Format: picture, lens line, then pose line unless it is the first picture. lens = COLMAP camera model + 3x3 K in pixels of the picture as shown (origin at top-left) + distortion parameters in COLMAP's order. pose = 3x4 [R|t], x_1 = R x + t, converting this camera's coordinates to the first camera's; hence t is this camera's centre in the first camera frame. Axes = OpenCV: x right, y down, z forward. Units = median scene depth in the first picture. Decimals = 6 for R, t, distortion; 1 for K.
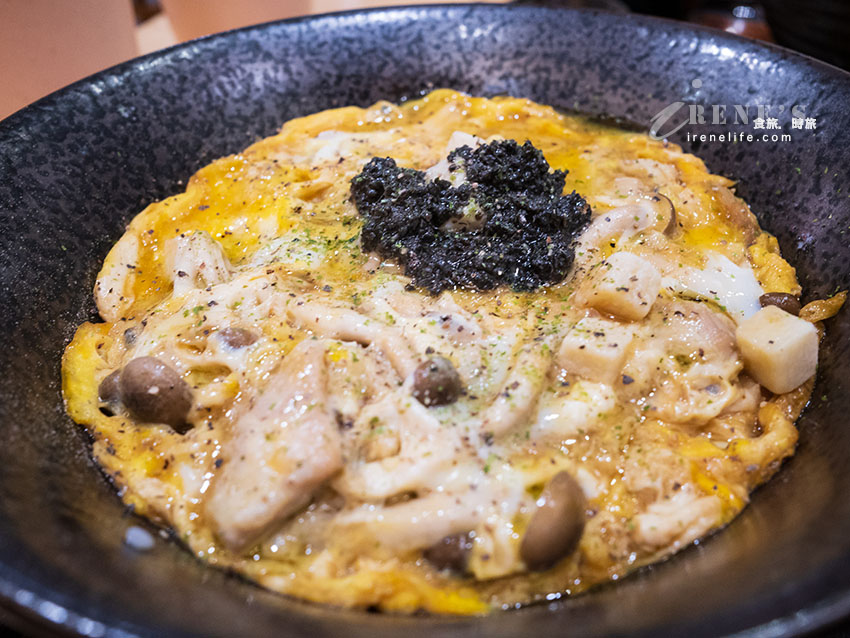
lens RADIAL K [[818.6, 0, 426.9], [0, 818.6, 316.5], [0, 0, 1]] dist [-0.009487, -0.002439]
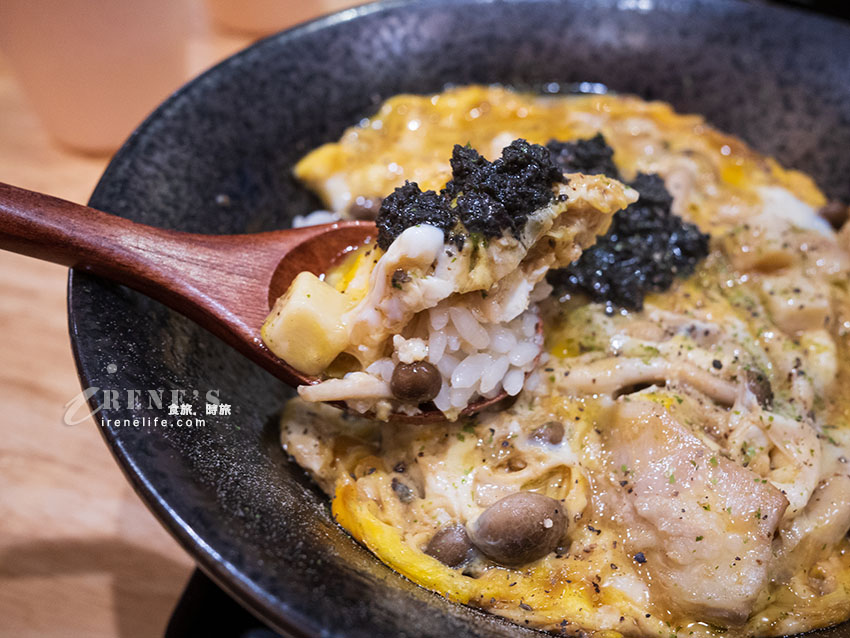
lens RADIAL K [[818.6, 0, 426.9], [0, 818.6, 316.5], [0, 0, 1]] dist [-0.009487, -0.002439]
pose [[0.814209, -0.374708, 0.443461, -0.701078], [0.331369, 0.927132, 0.174986, -0.303670], [-0.476715, 0.004474, 0.879046, 0.239187]]
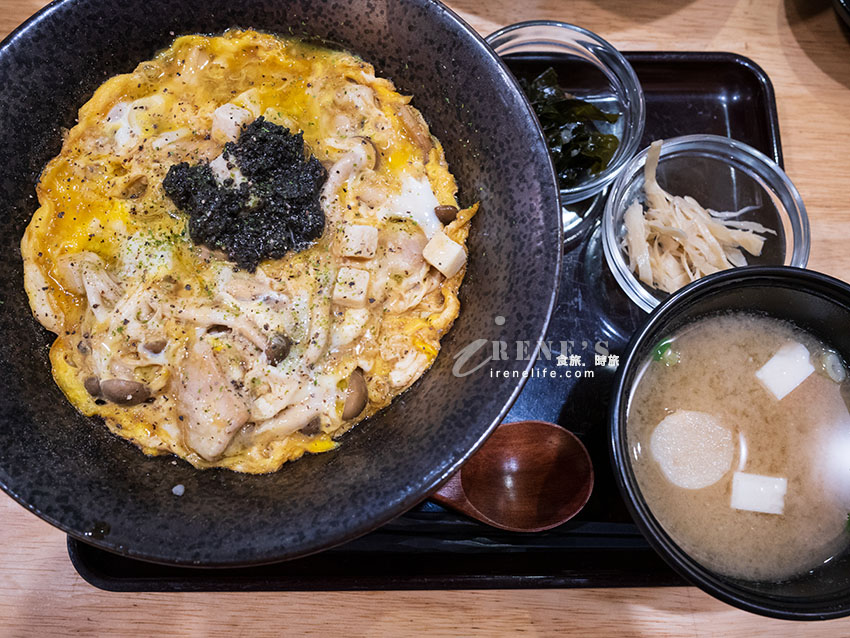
lens RADIAL K [[799.8, 0, 425.0], [0, 799.8, 319.0], [0, 0, 1]] dist [-0.034884, 0.048342]
pose [[0.937075, -0.320247, 0.139043, 0.087869], [0.180441, 0.785187, 0.592387, -0.910939], [-0.298885, -0.530022, 0.793564, -0.486522]]
